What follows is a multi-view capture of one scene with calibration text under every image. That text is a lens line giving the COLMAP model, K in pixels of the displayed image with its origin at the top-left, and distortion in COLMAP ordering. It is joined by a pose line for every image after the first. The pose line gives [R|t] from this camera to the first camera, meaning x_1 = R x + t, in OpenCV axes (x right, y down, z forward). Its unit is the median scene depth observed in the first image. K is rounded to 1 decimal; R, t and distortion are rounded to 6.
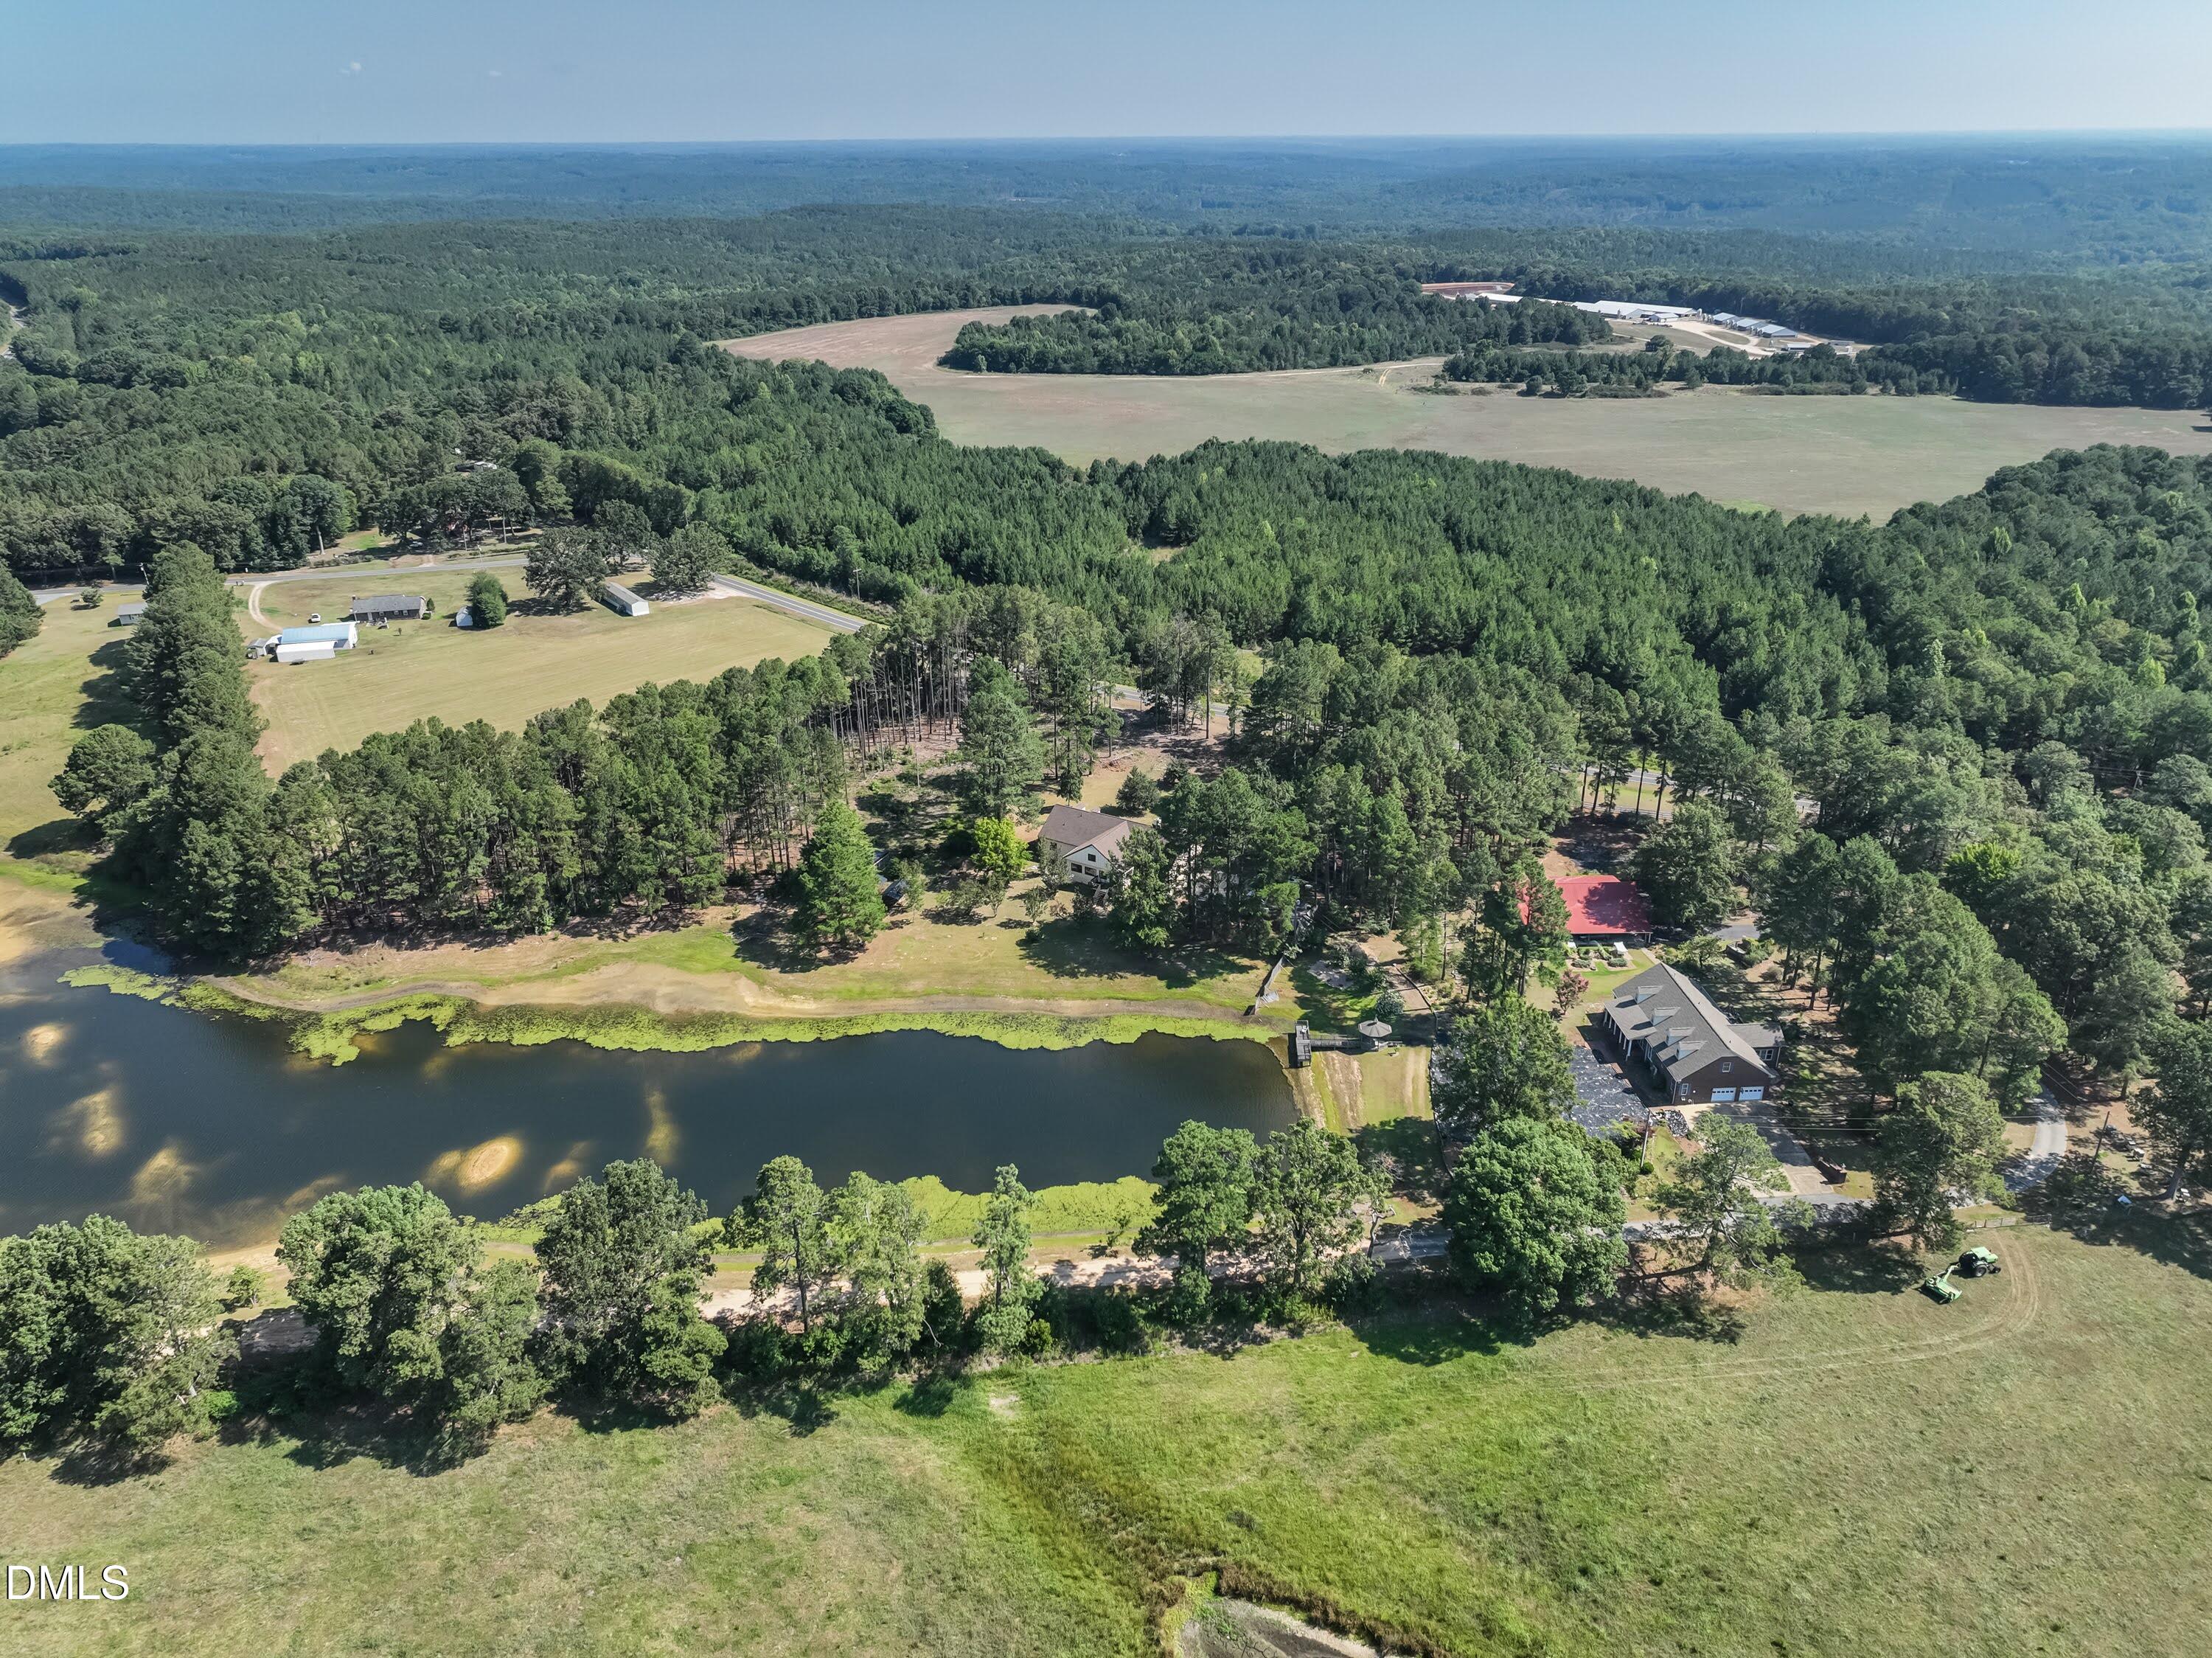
lens RADIAL K [[1542.8, 0, 1100.1], [0, 1542.8, 825.3], [0, 0, 1]] dist [-0.003376, 0.015827]
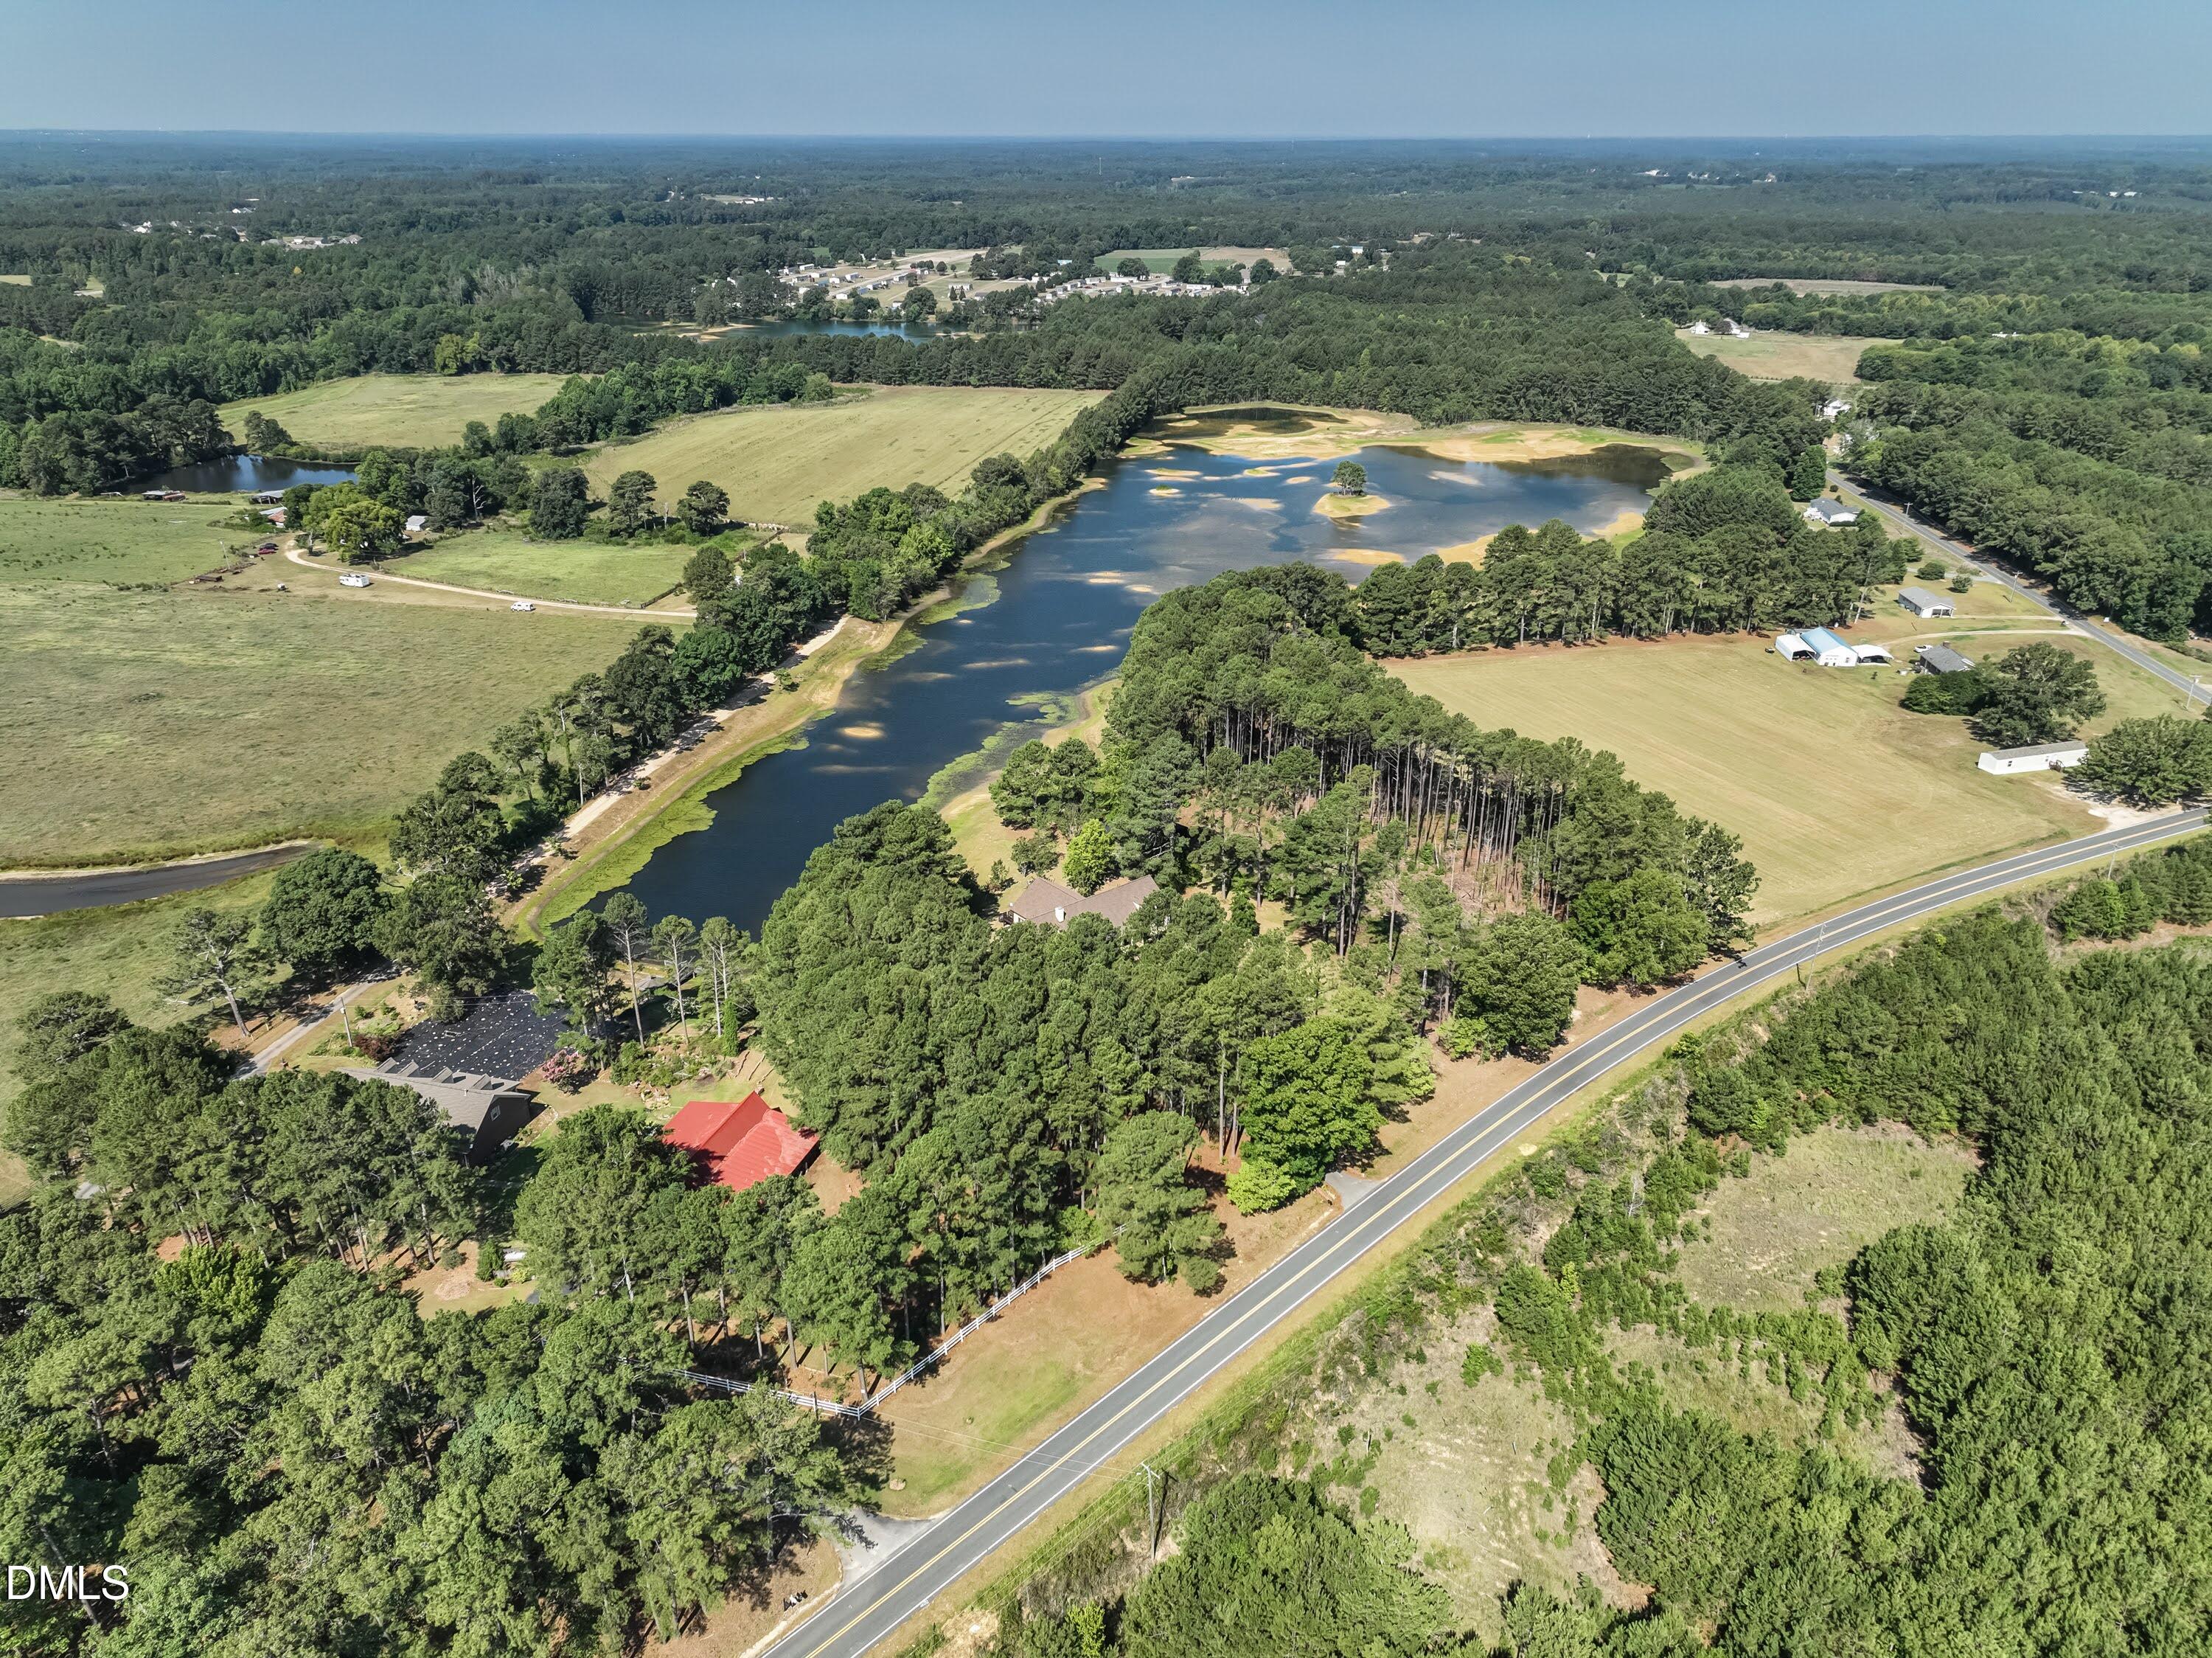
lens RADIAL K [[1542.8, 0, 1100.1], [0, 1542.8, 825.3], [0, 0, 1]] dist [-0.003376, 0.015827]
pose [[-0.320059, 0.395090, -0.861084, 0.820029], [-0.389086, 0.773892, 0.499704, -0.523468], [0.863814, 0.494970, -0.093967, 1.120950]]
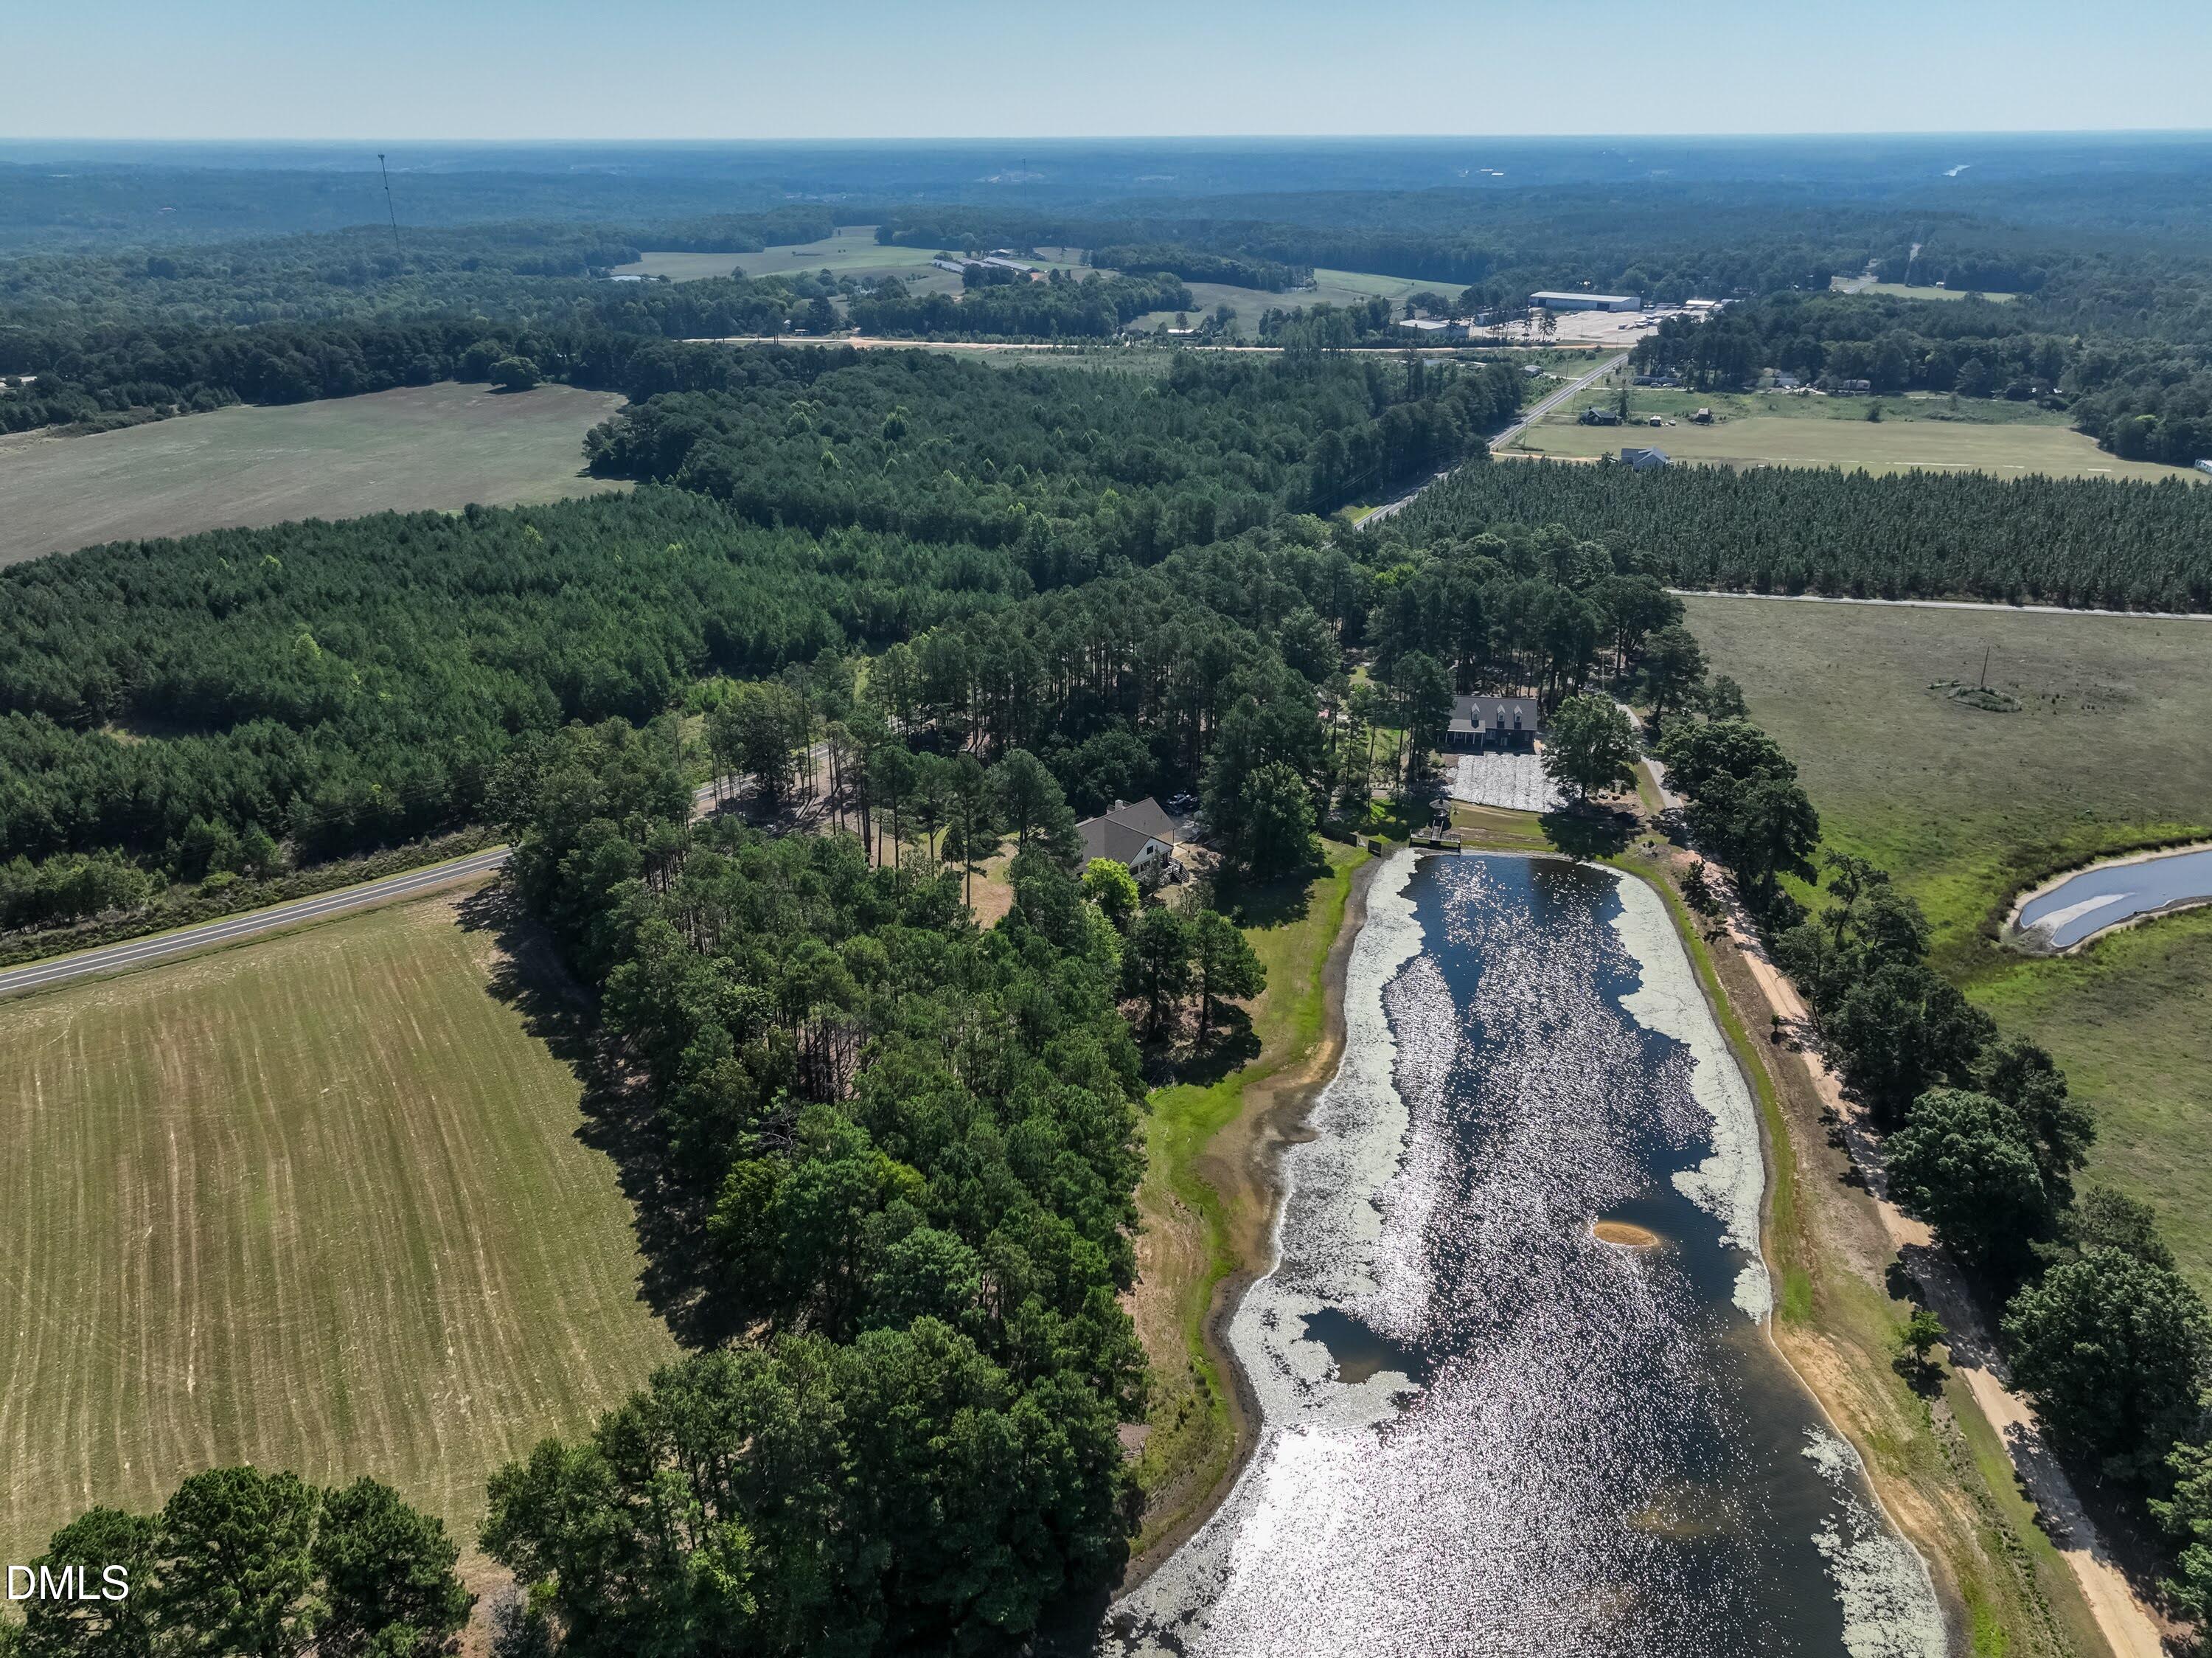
lens RADIAL K [[1555.3, 0, 1106.0], [0, 1555.3, 829.0], [0, 0, 1]] dist [0.006471, 0.004362]
pose [[0.213345, -0.393902, 0.894050, -0.929307], [0.400680, 0.869894, 0.287645, -0.300252], [-0.891033, 0.296861, 0.343416, 0.682817]]
